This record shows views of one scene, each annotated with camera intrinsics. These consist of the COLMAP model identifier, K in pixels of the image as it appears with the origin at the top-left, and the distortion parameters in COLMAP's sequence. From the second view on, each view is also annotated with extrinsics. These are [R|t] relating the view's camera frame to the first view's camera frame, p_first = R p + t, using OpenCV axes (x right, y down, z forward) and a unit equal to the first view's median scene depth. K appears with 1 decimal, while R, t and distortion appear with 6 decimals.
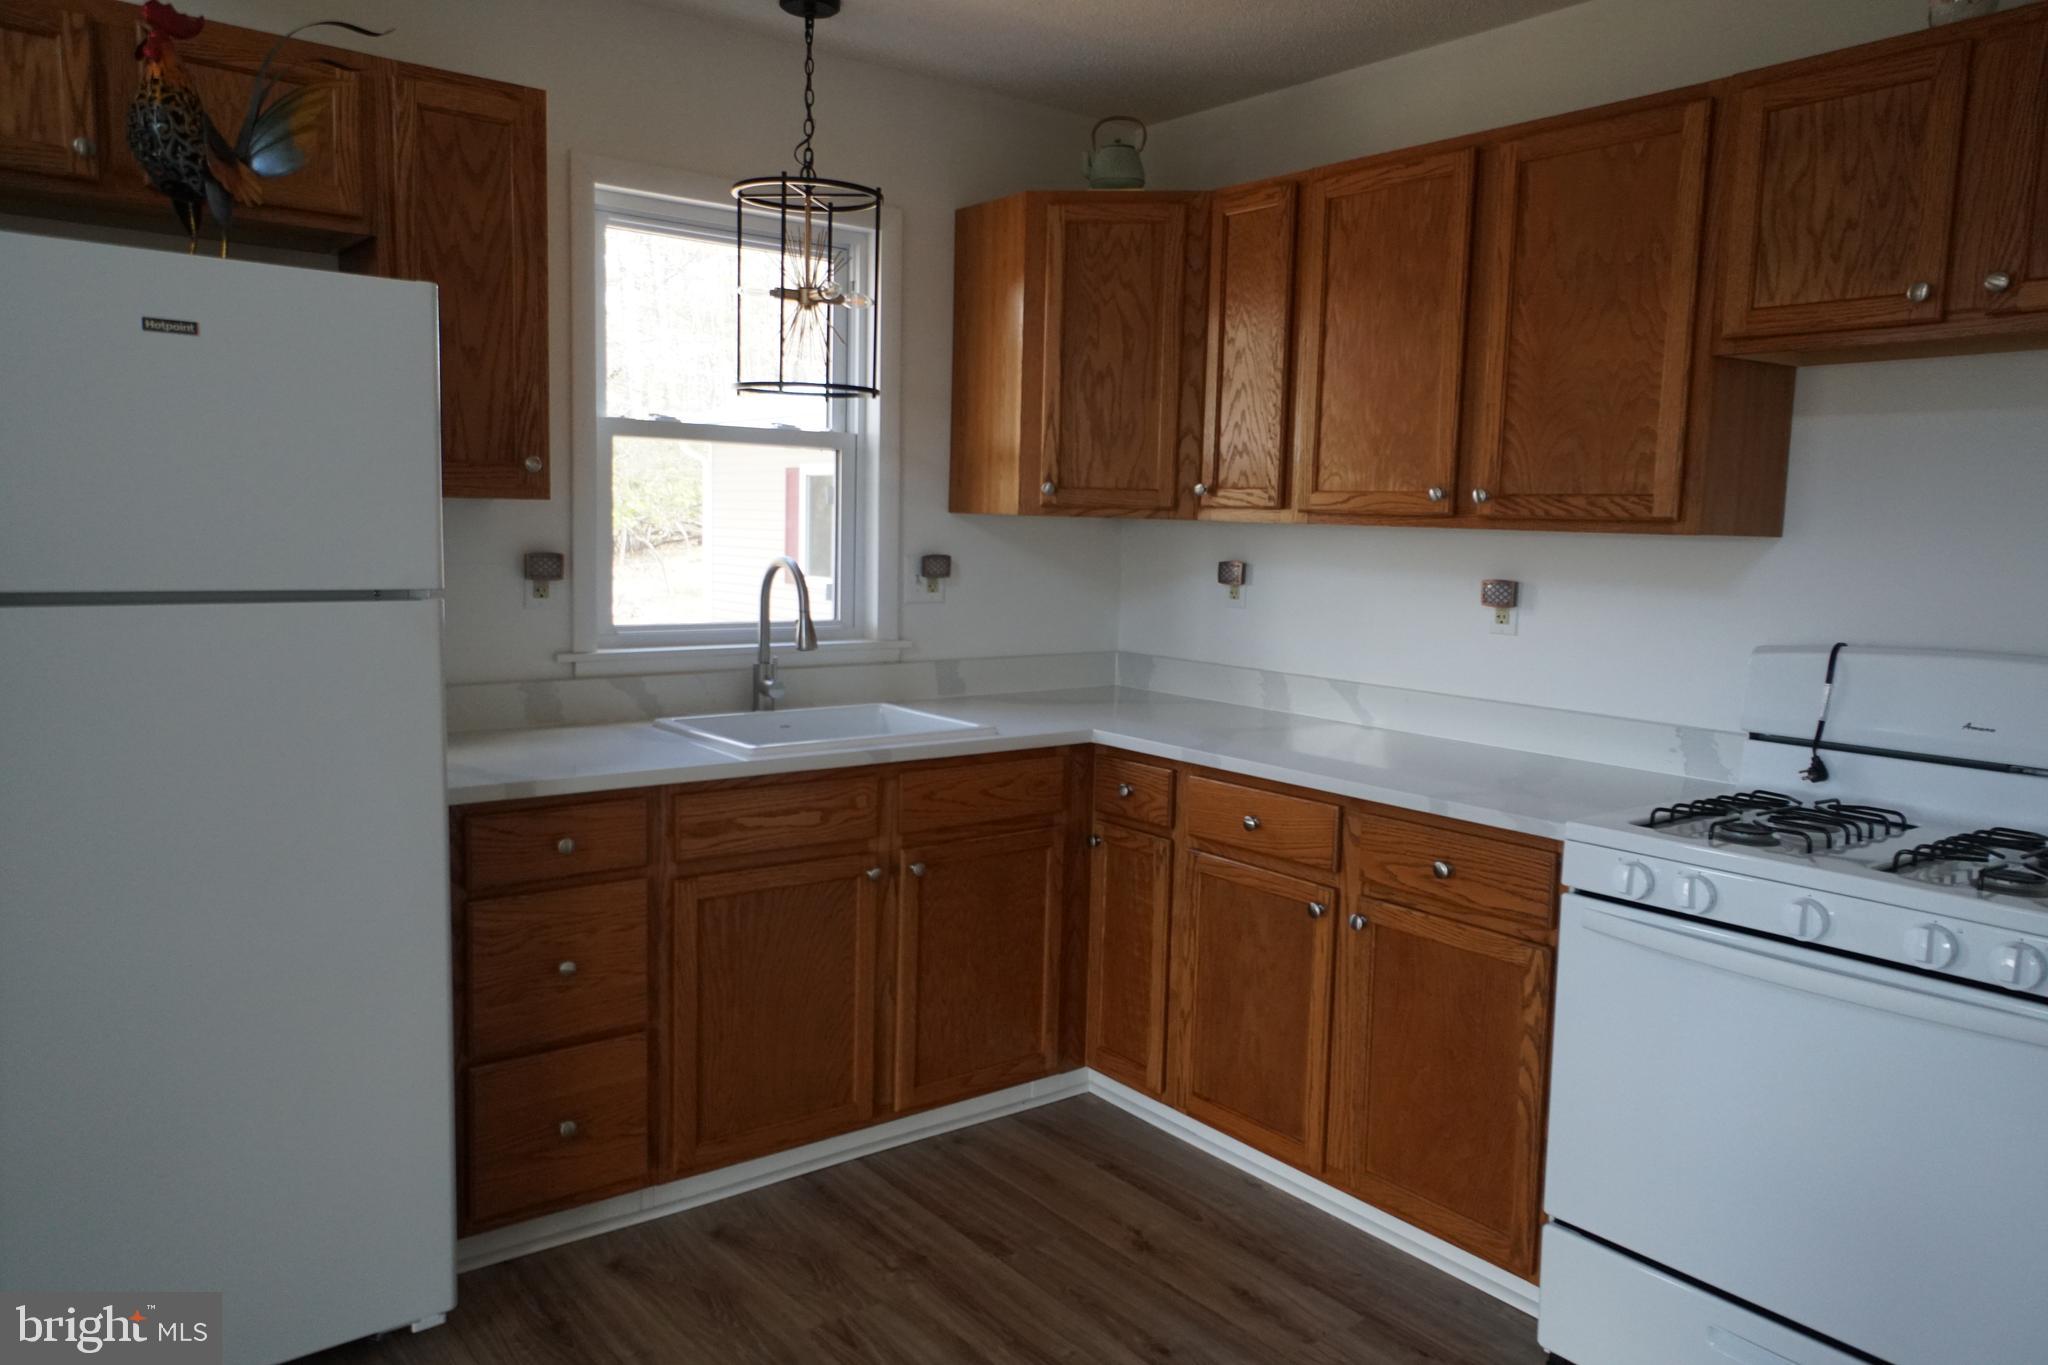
lens RADIAL K [[1468.4, 0, 1018.3], [0, 1468.4, 660.7], [0, 0, 1]] dist [0.005330, 0.061399]
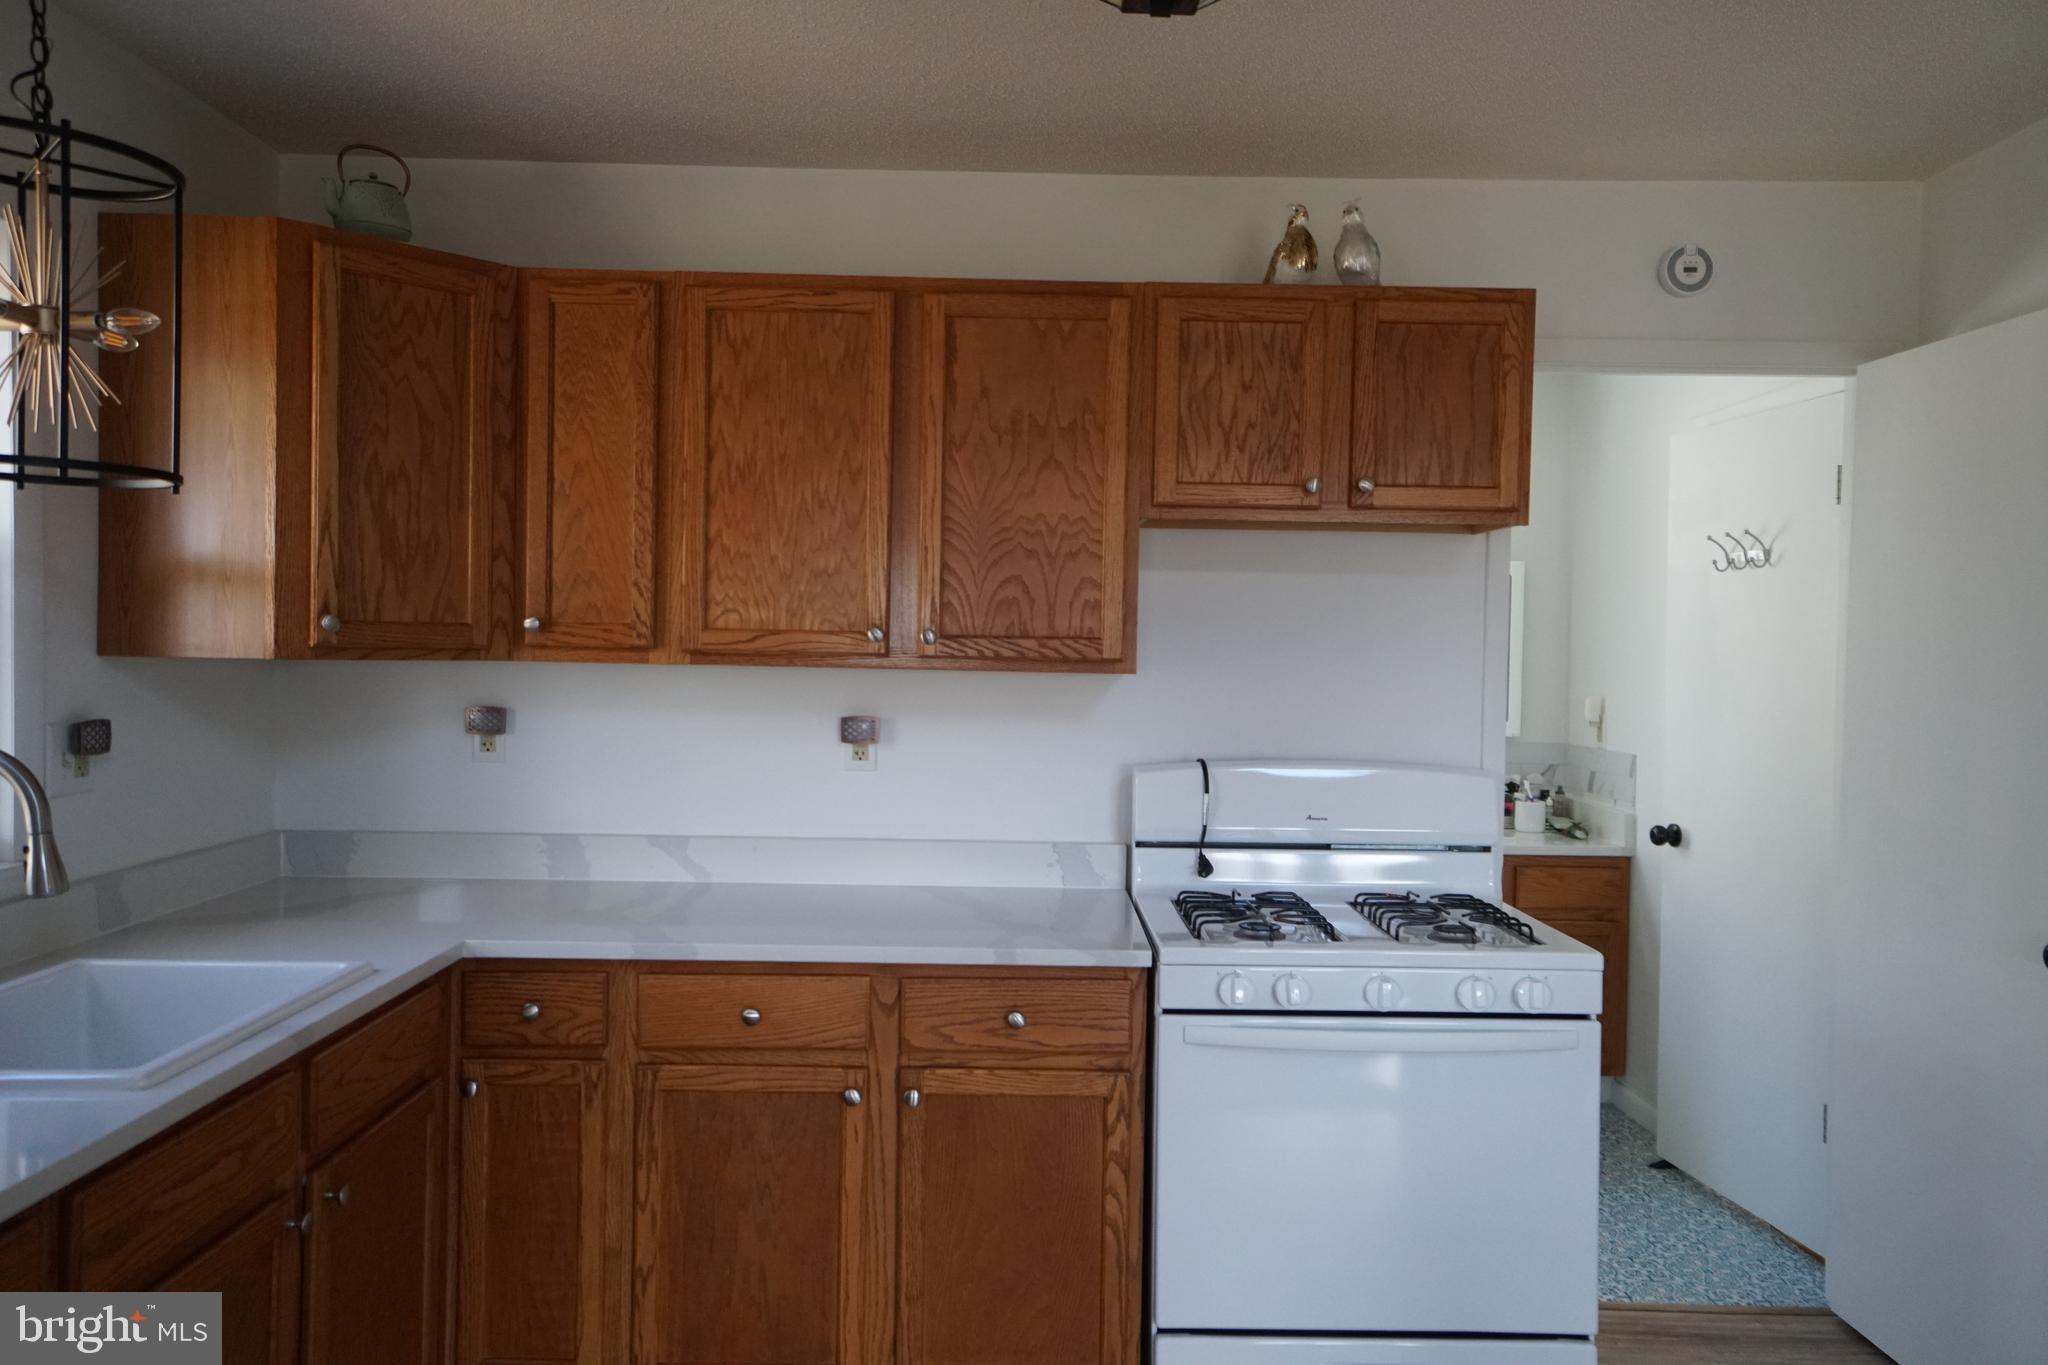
lens RADIAL K [[1464.1, 0, 1022.9], [0, 1464.1, 664.1], [0, 0, 1]] dist [0.022753, 0.019470]
pose [[0.610376, -0.027279, 0.791642, -0.436983], [0.076879, 0.996729, -0.024929, -0.064156], [-0.788372, 0.076077, 0.610476, 0.344119]]
